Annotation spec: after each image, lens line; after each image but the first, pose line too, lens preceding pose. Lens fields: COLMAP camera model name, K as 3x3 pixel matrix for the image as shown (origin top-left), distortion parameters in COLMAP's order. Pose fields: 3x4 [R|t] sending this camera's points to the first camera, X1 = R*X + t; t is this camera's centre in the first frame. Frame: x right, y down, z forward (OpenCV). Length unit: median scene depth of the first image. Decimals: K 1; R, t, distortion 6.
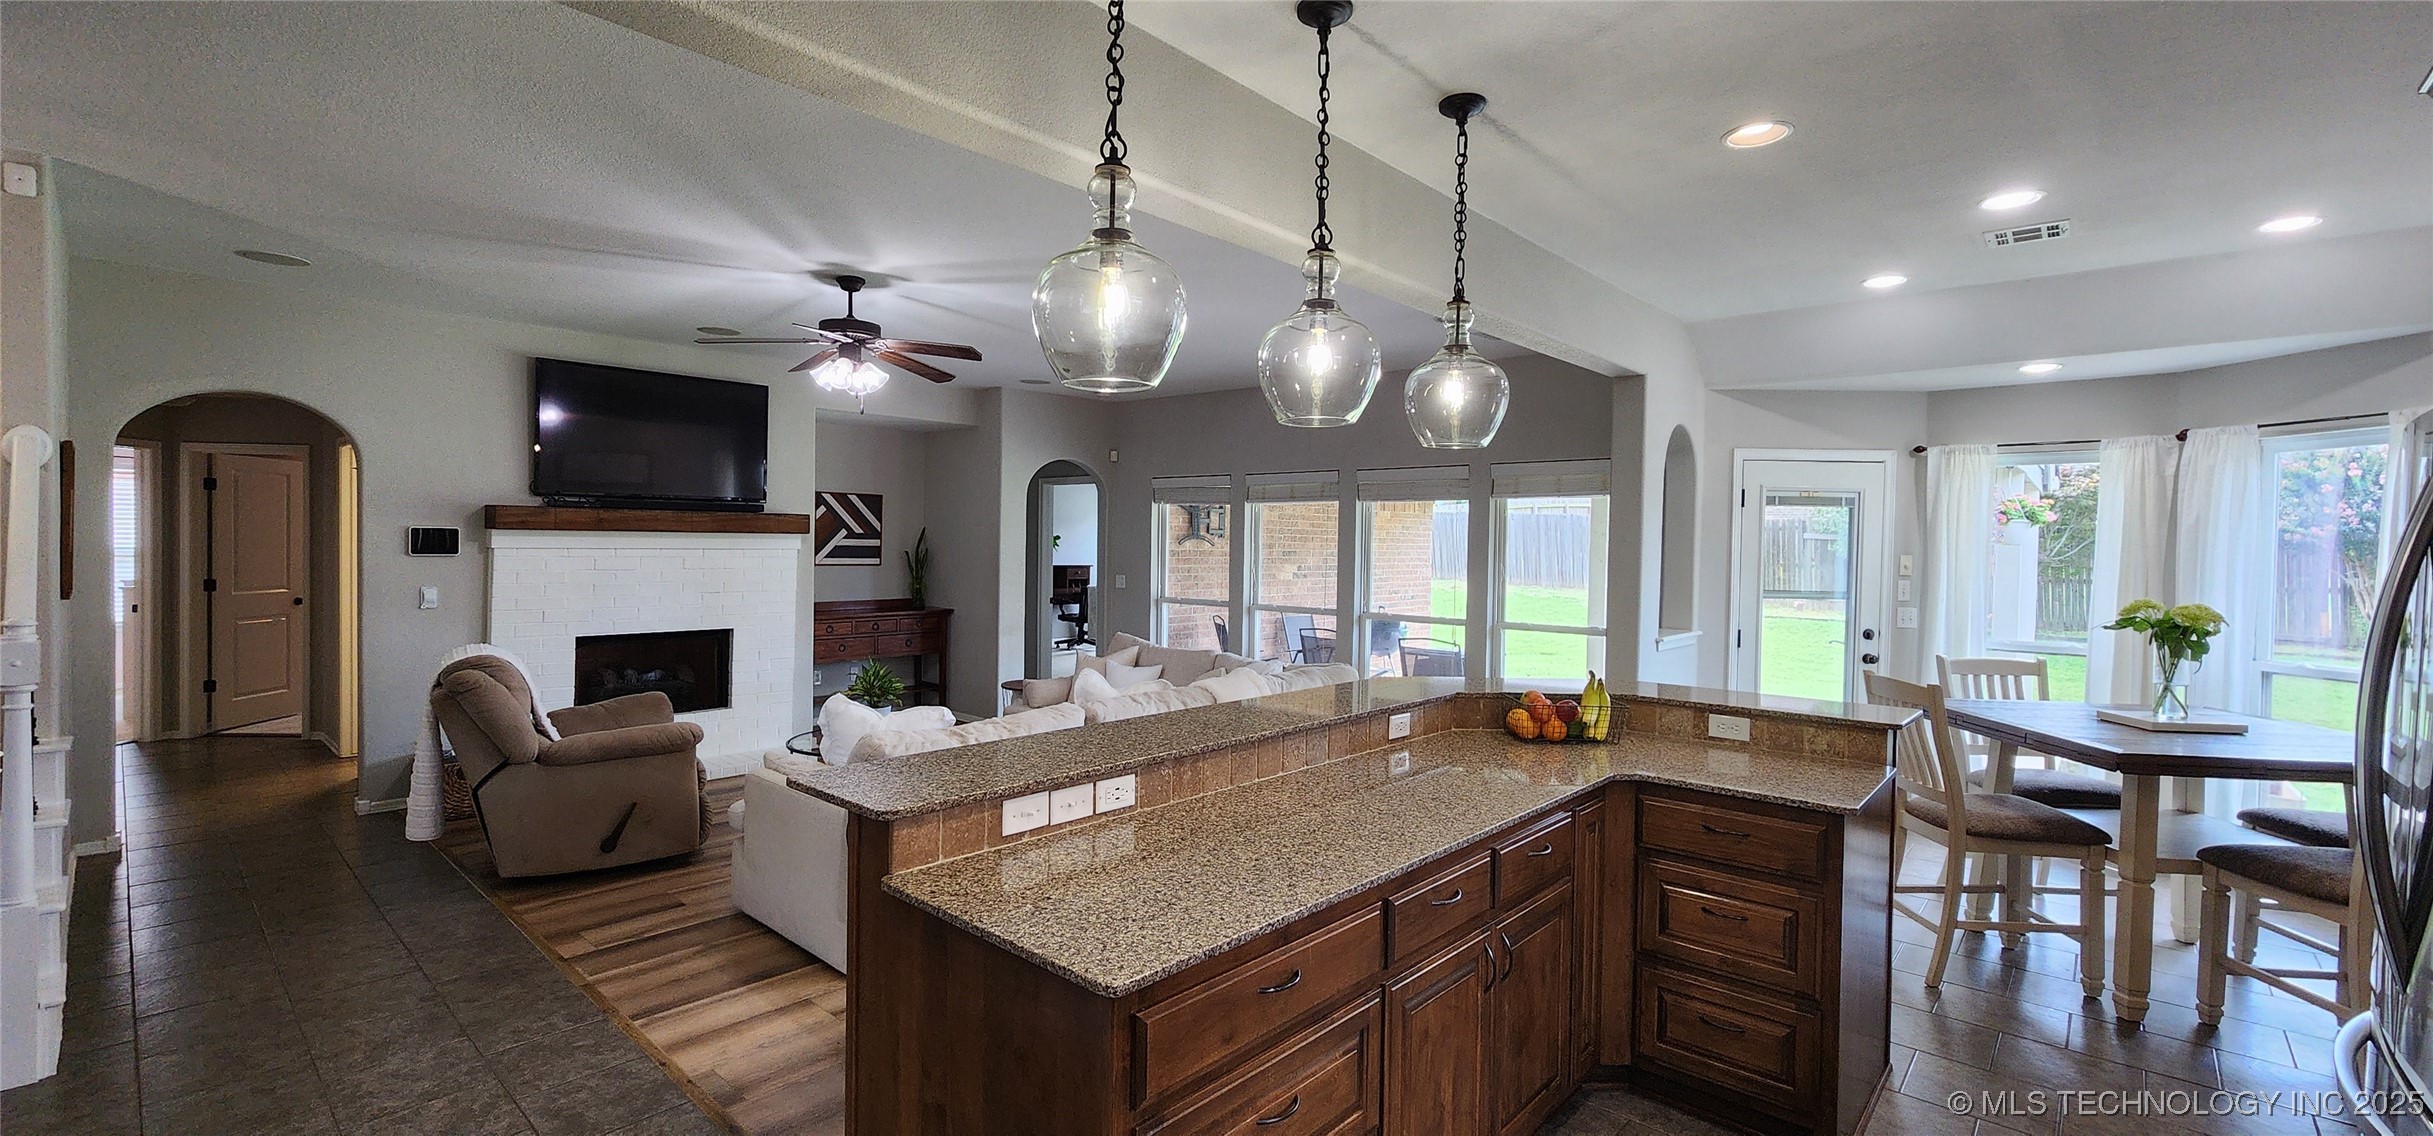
lens RADIAL K [[1000.7, 0, 1191.5], [0, 1000.7, 554.9], [0, 0, 1]] dist [0.002106, -0.001200]
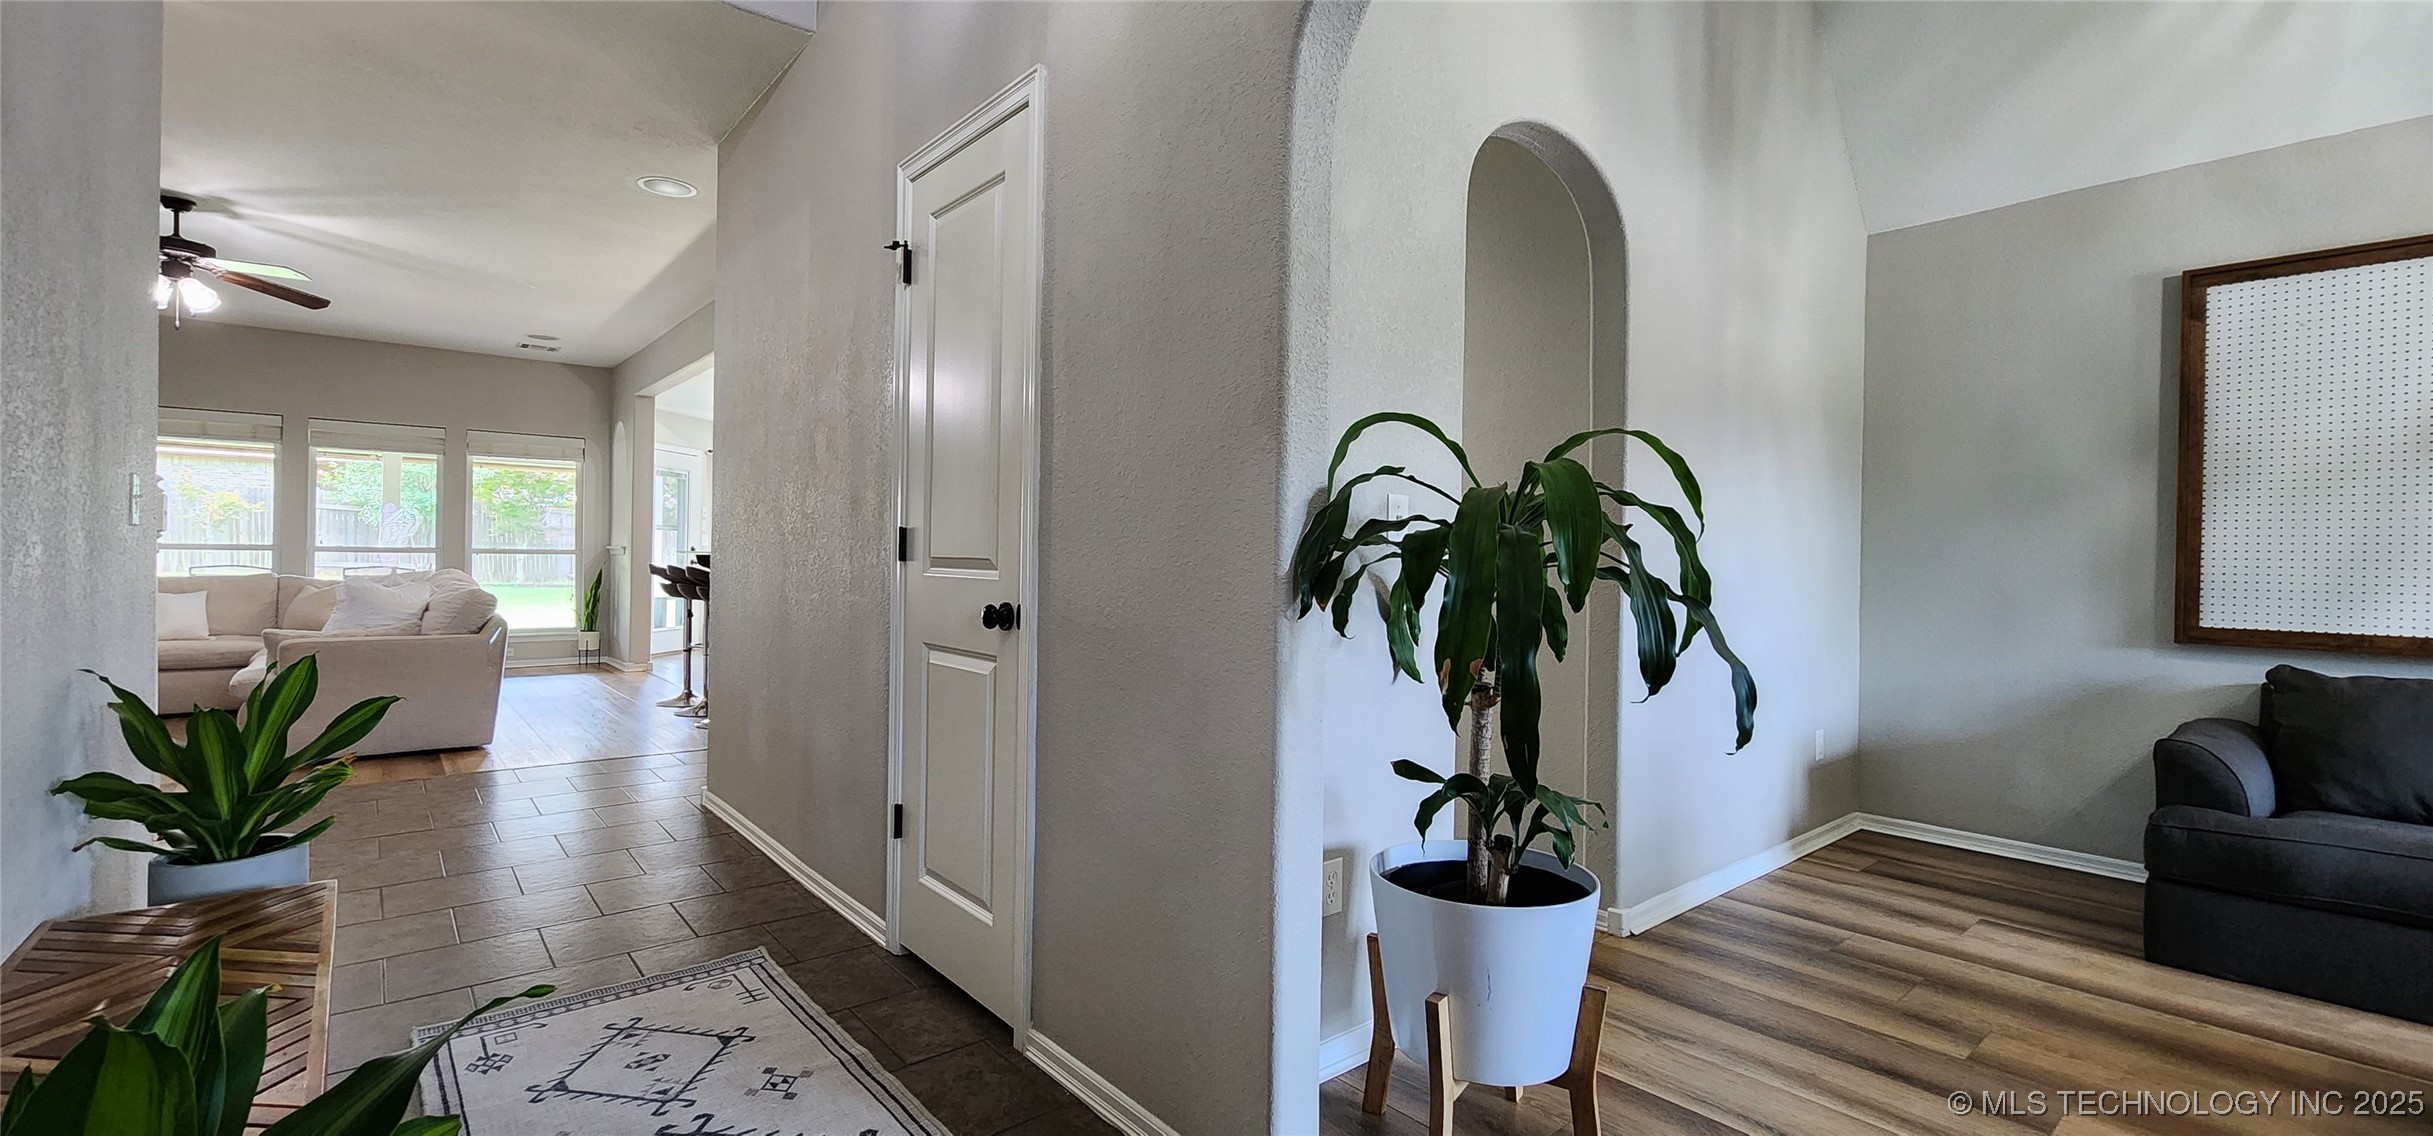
lens RADIAL K [[1000.7, 0, 1192.2], [0, 1000.7, 563.0], [0, 0, 1]] dist [0.002106, -0.001200]
pose [[0.128444, -0.020631, 0.991502, -0.999430], [-0.003652, 0.999767, 0.021277, 0.060165], [-0.991710, -0.006354, 0.128339, -0.135335]]
